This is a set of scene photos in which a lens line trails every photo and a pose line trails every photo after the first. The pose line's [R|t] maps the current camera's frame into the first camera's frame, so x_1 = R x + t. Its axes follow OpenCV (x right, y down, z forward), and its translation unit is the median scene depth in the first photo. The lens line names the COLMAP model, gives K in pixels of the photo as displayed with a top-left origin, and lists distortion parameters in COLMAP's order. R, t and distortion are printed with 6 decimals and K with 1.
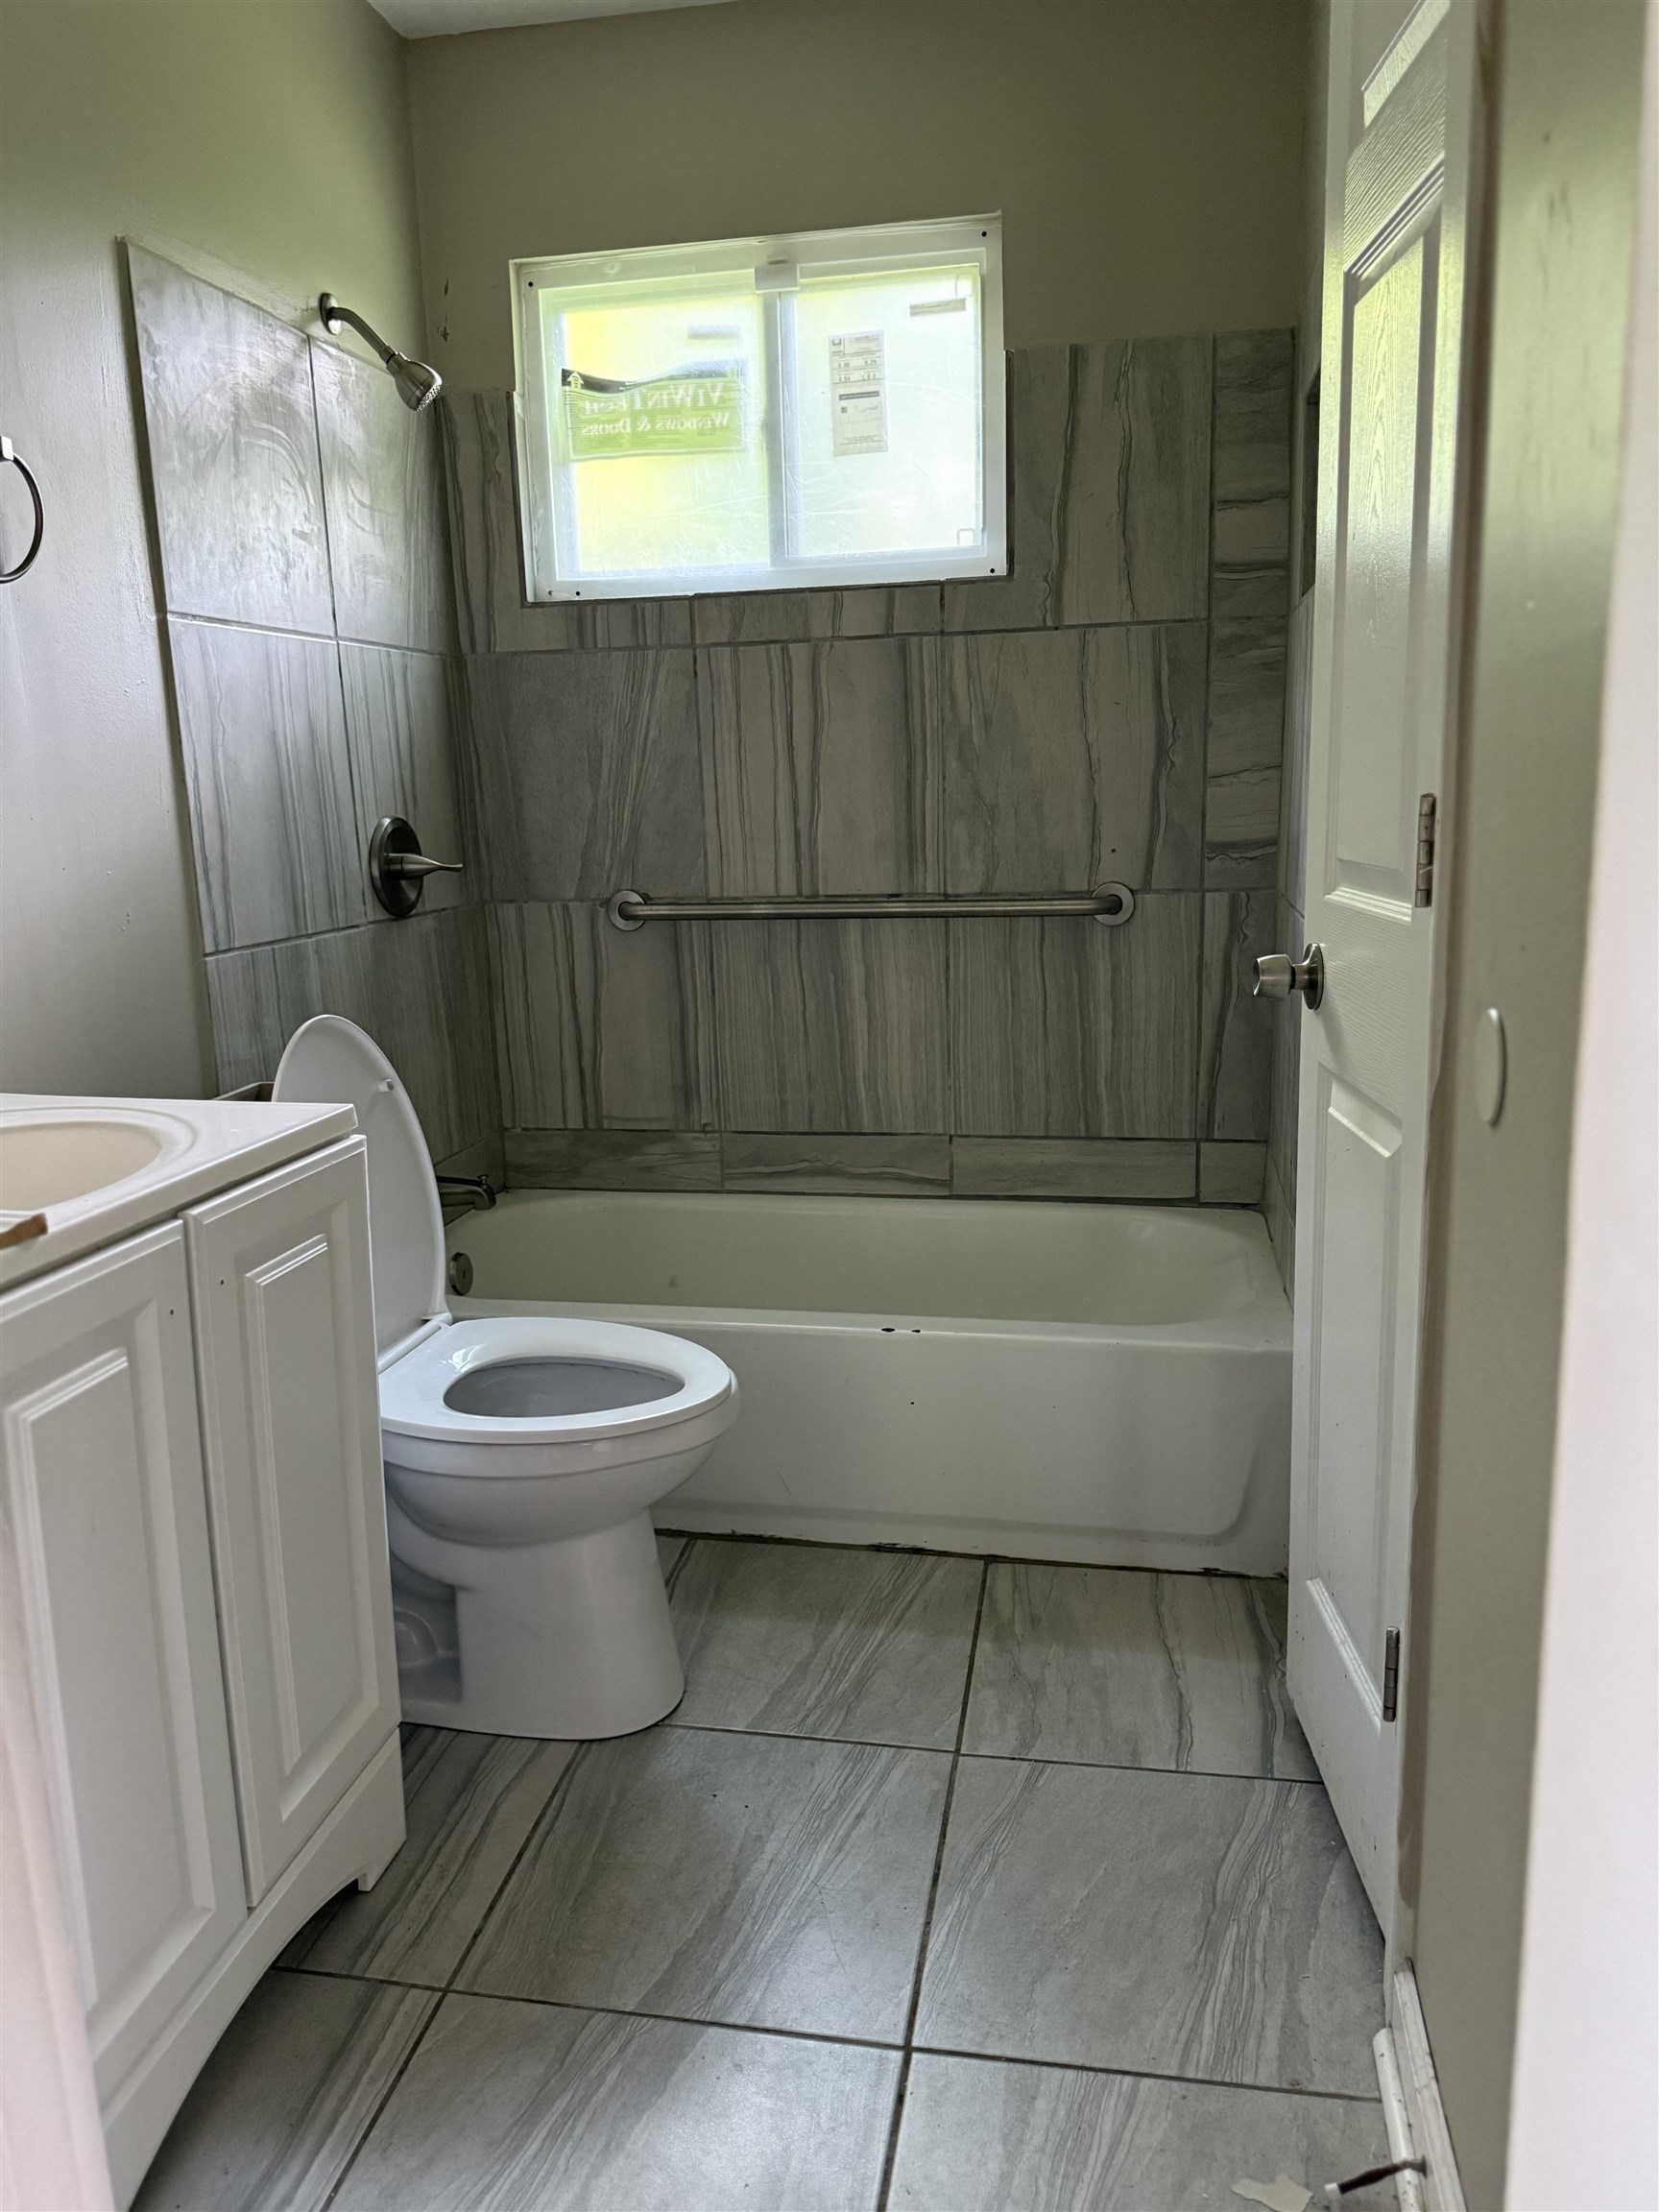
lens RADIAL K [[1557.6, 0, 829.5], [0, 1557.6, 1106.0], [0, 0, 1]] dist [-0.001327, -0.002745]
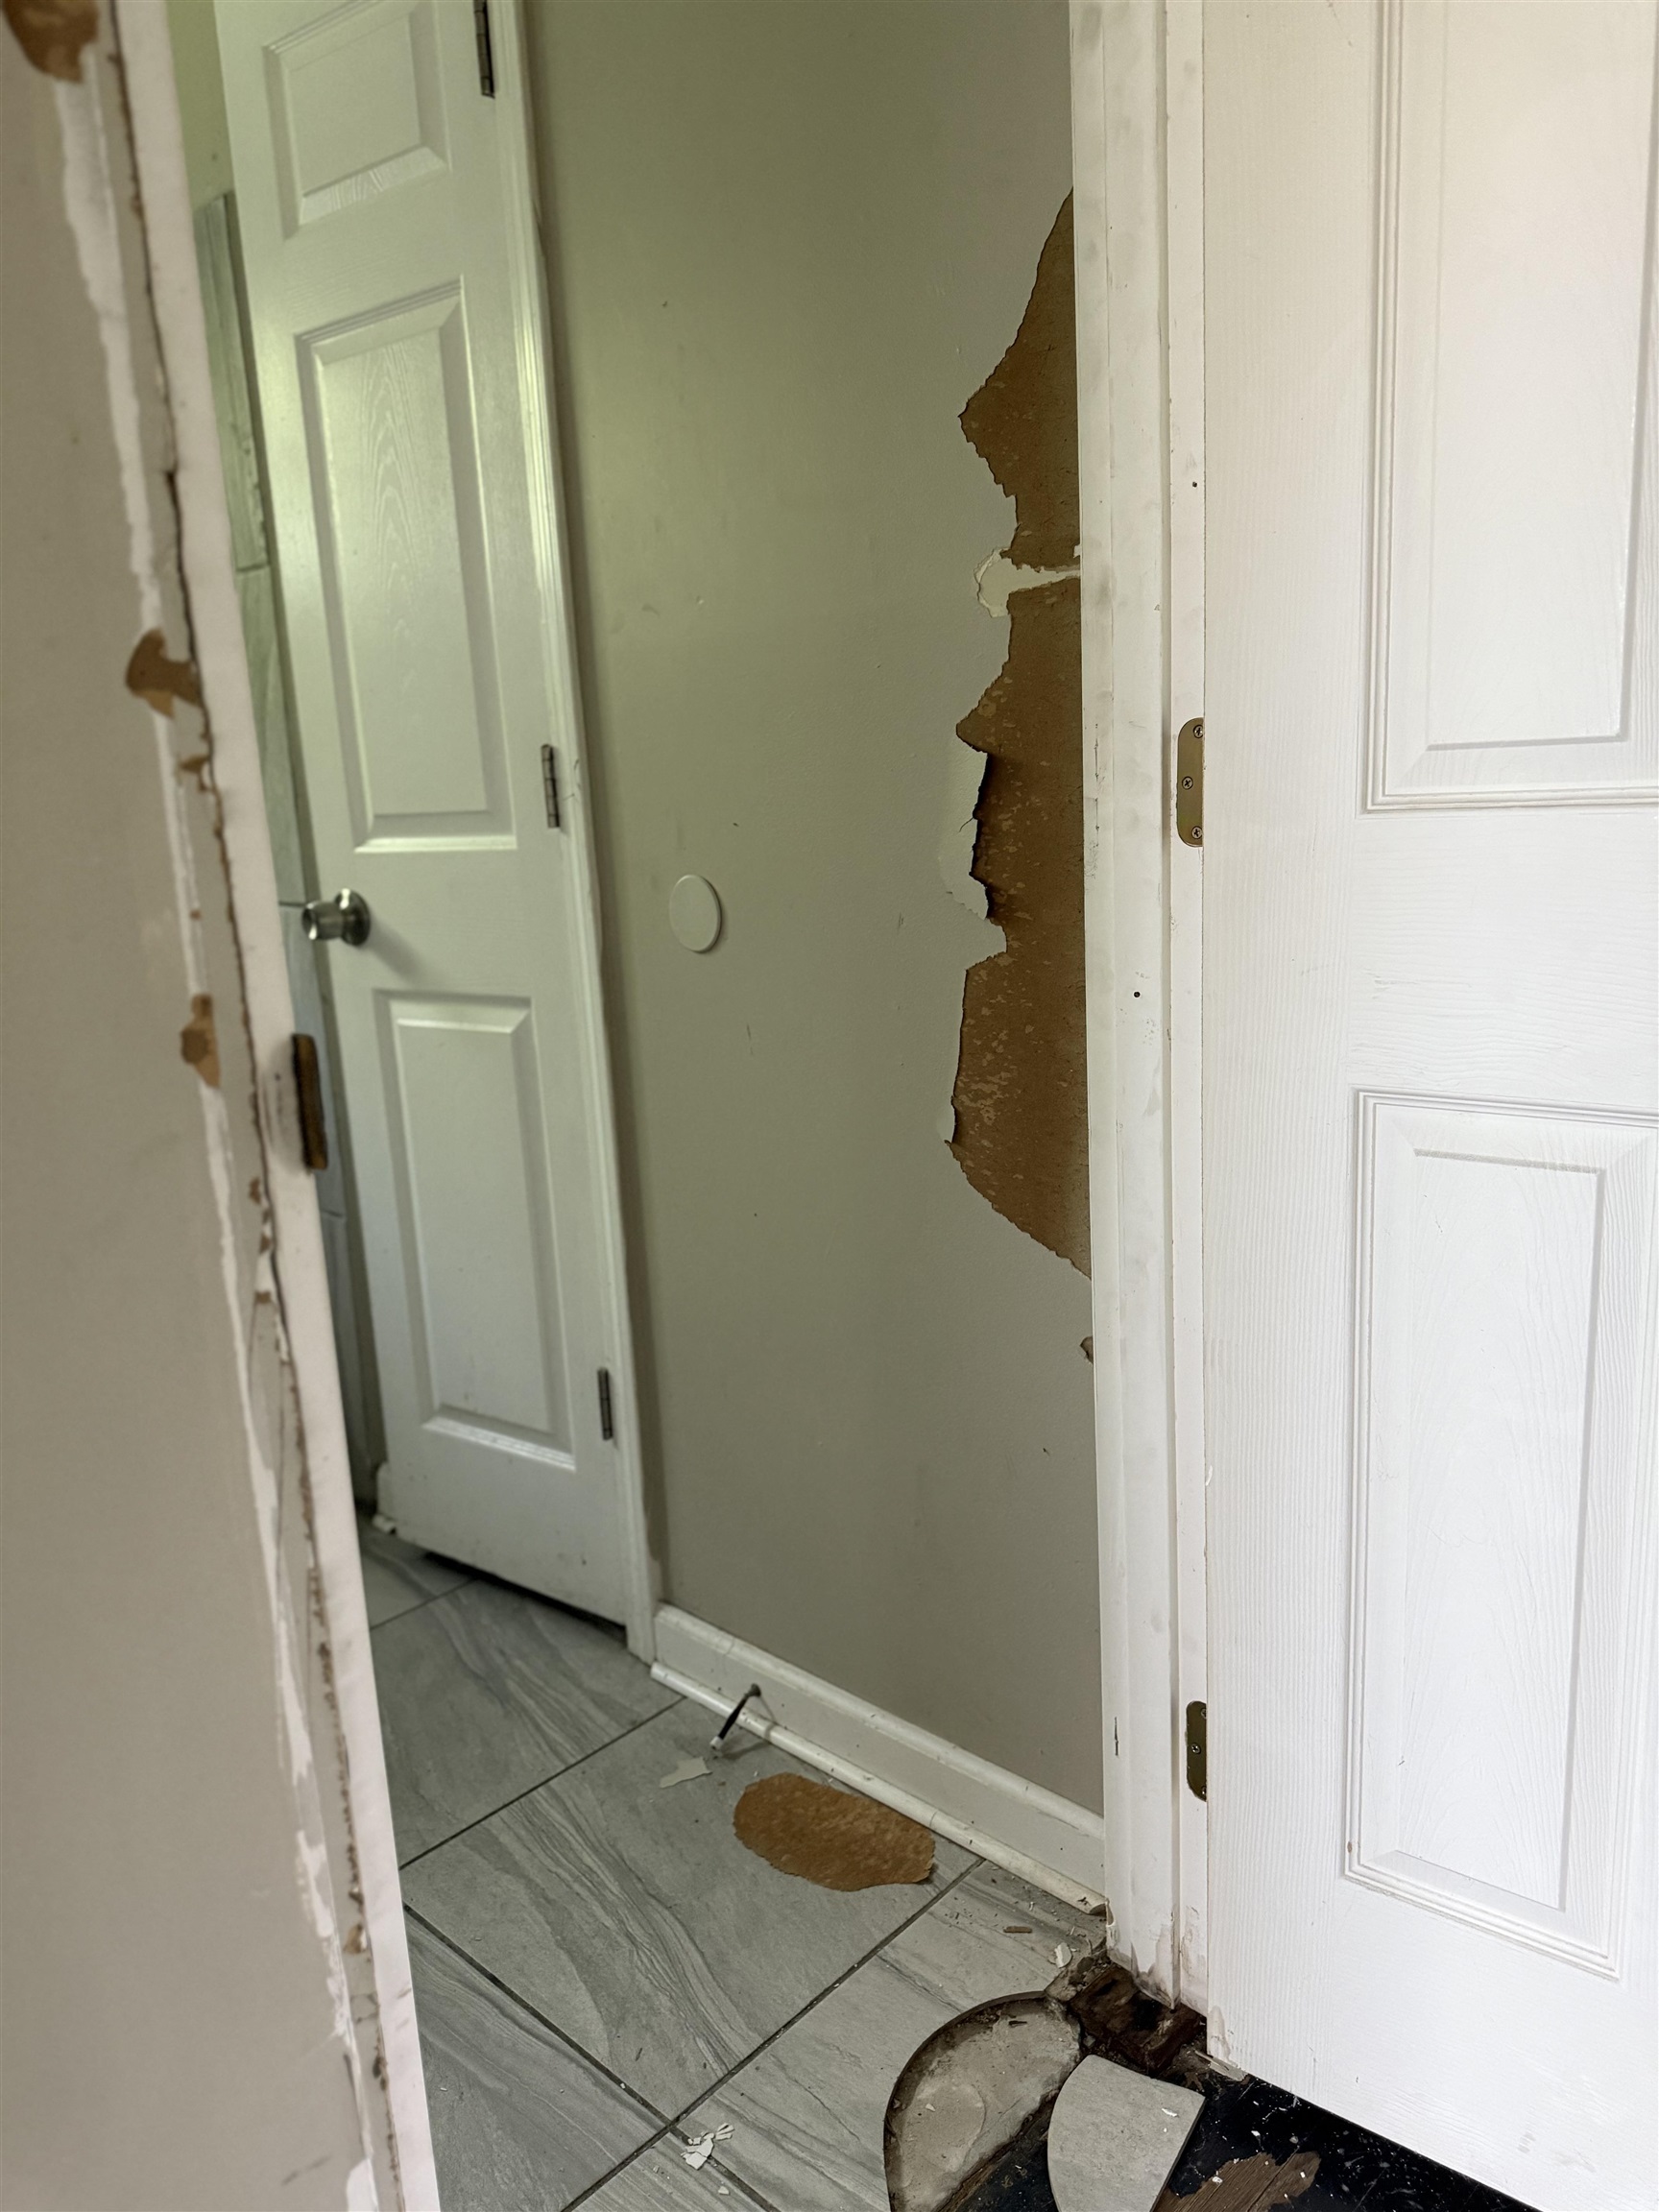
lens RADIAL K [[1557.6, 0, 829.5], [0, 1557.6, 1106.0], [0, 0, 1]] dist [-0.001327, -0.002745]
pose [[0.545709, -0.168664, 0.820825, -0.576626], [0.201411, 0.977220, 0.066896, 0.060695], [-0.813410, 0.128817, 0.567248, 0.048300]]
